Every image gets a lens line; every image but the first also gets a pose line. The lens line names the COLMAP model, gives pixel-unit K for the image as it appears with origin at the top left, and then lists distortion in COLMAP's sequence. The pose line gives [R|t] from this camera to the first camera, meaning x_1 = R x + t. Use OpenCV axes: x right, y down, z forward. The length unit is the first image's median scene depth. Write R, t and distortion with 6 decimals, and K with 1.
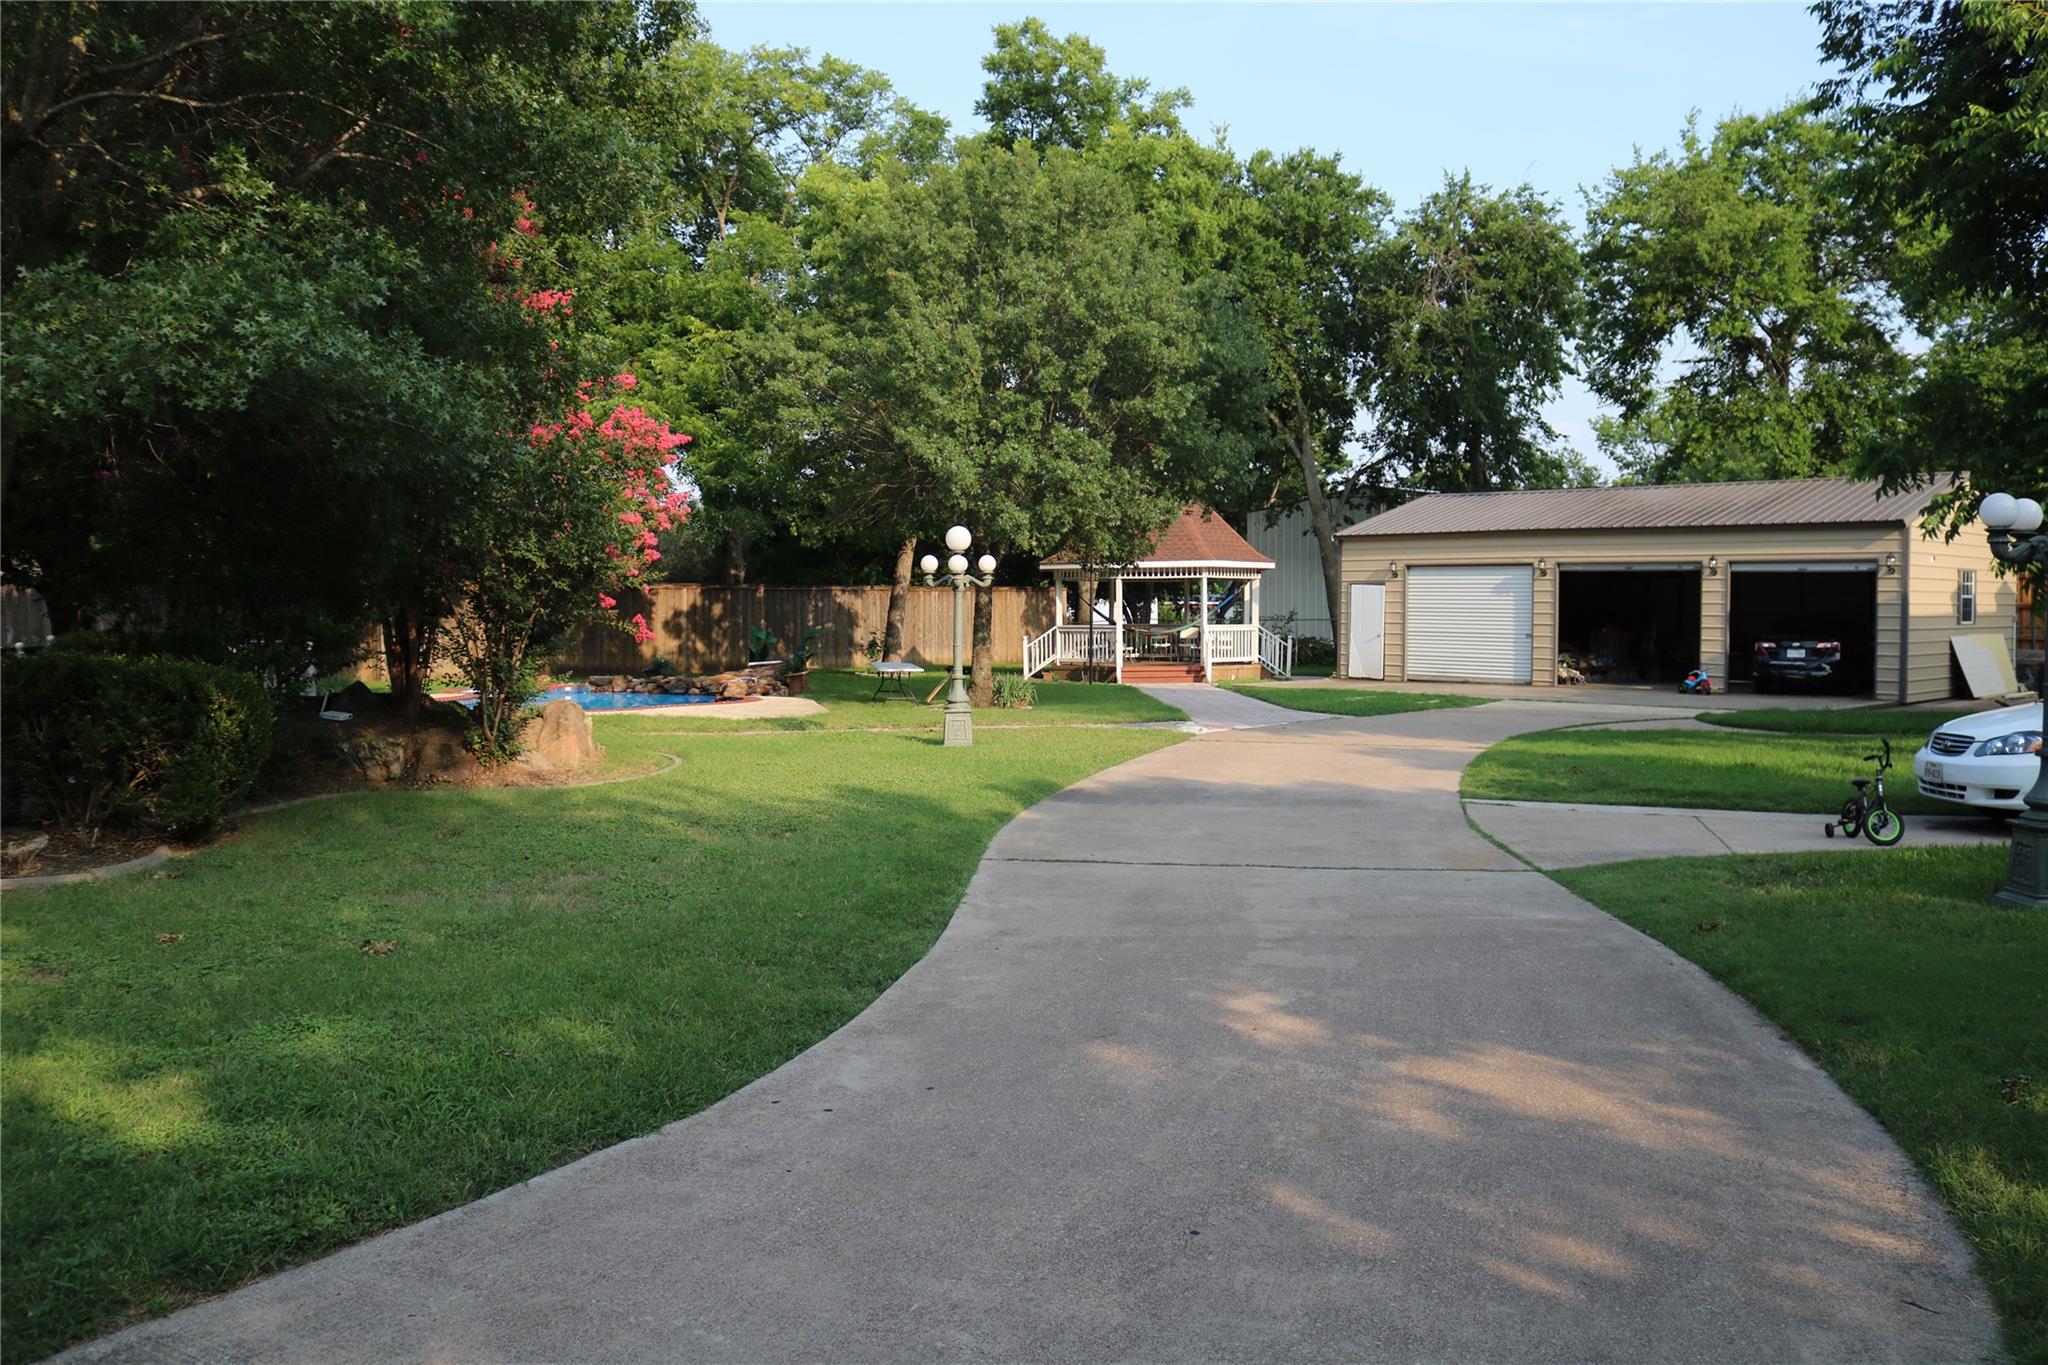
lens RADIAL K [[1681.5, 0, 1017.9], [0, 1681.5, 720.2], [0, 0, 1]] dist [-0.137976, 0.111374]
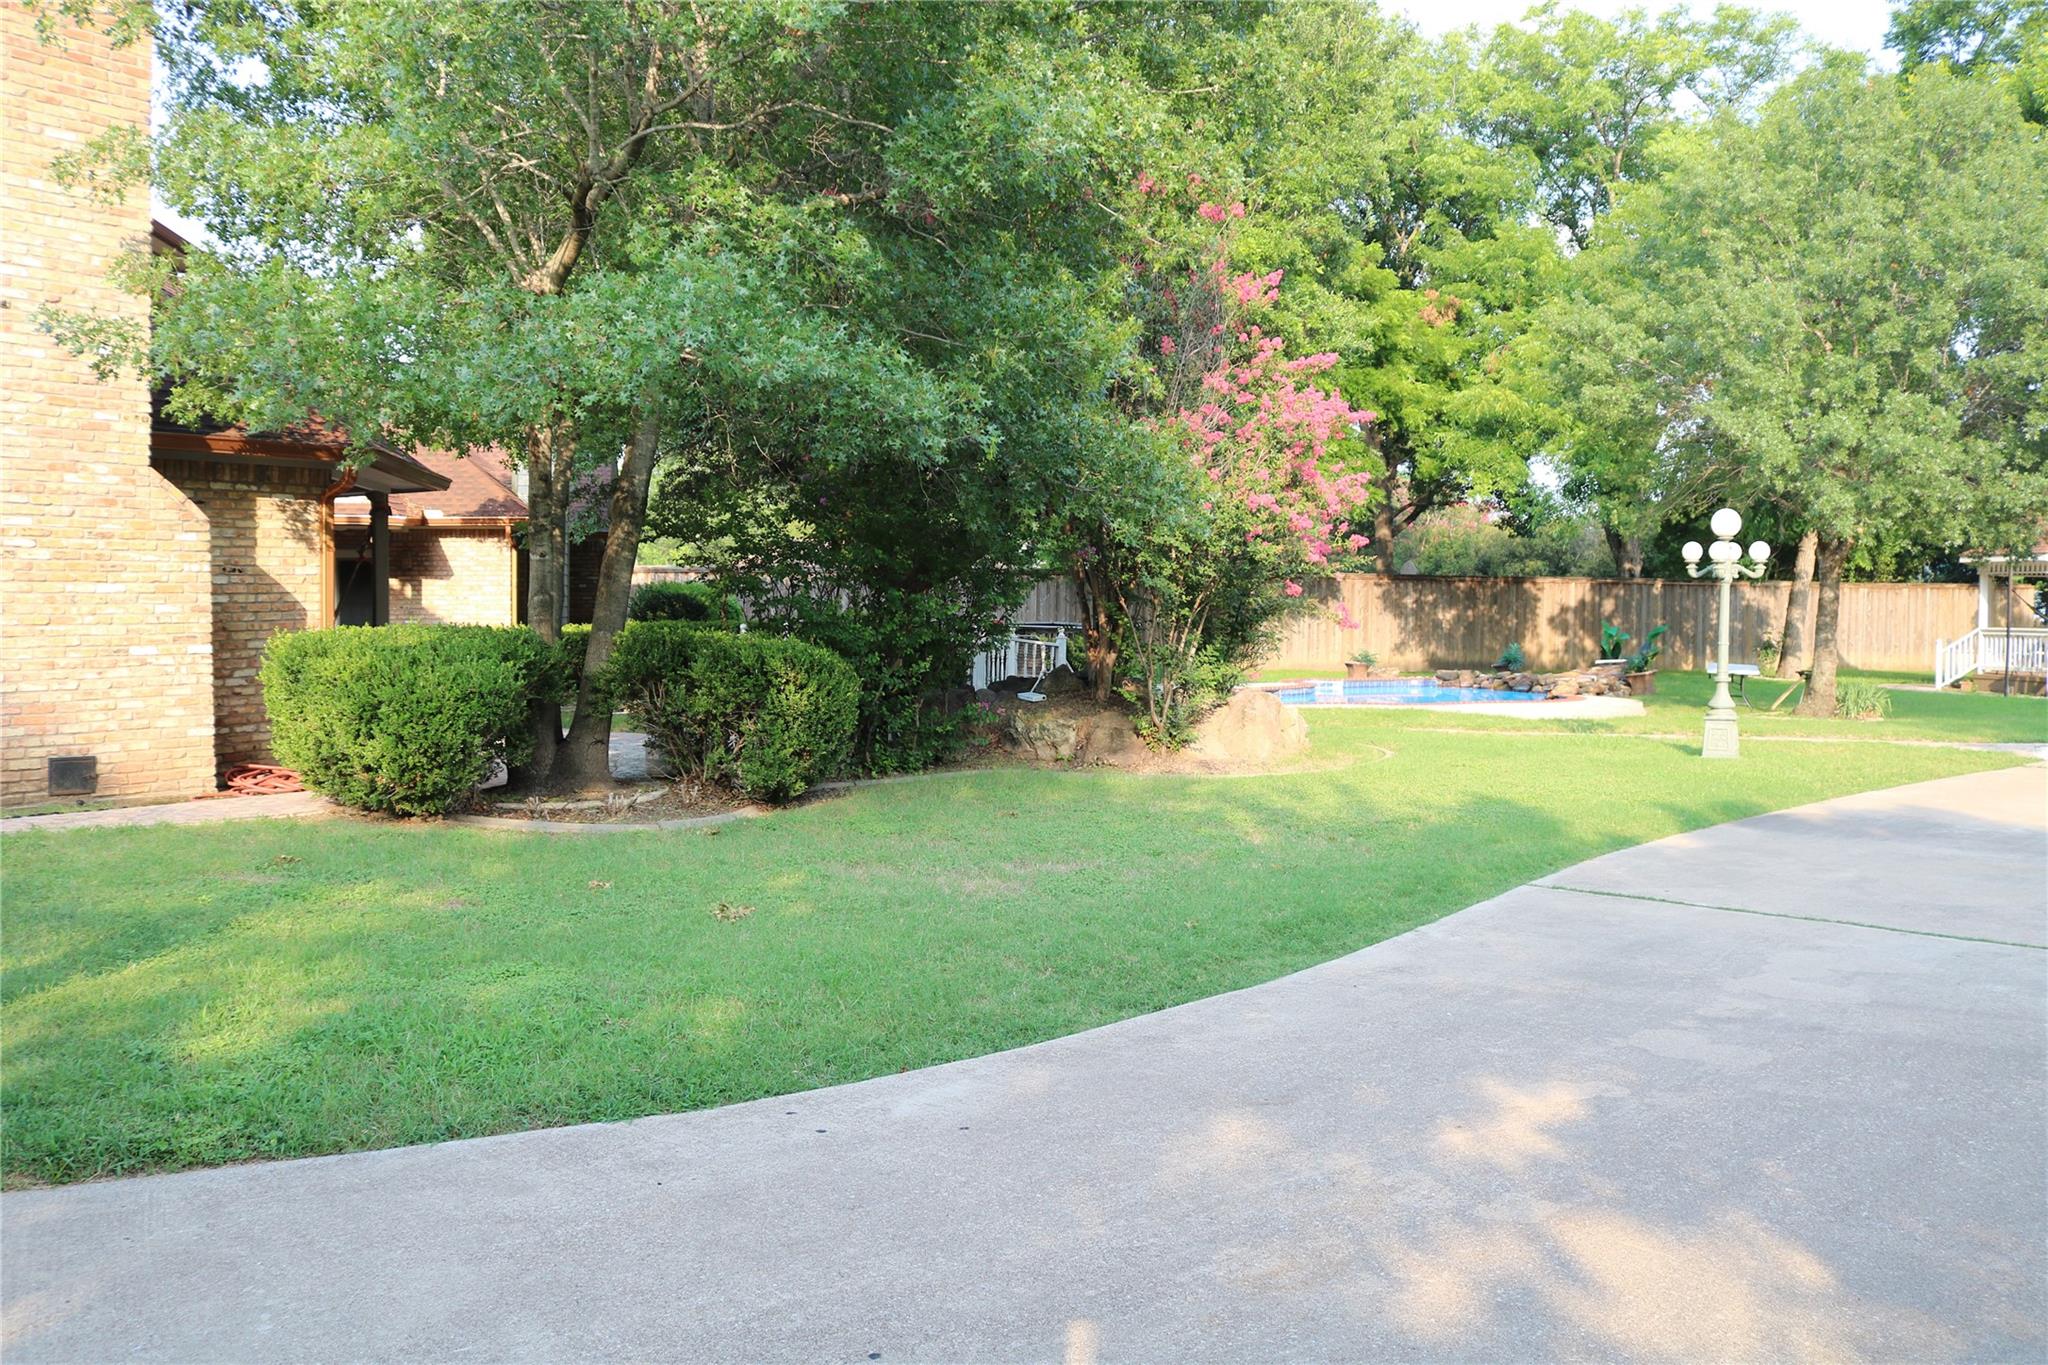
lens RADIAL K [[1681.5, 0, 1017.9], [0, 1681.5, 720.2], [0, 0, 1]] dist [-0.137976, 0.111374]
pose [[0.850927, 0.041723, -0.523624, 0.083127], [-0.040342, 0.999087, 0.014050, -0.001477], [0.523732, 0.009169, 0.851834, 0.057117]]
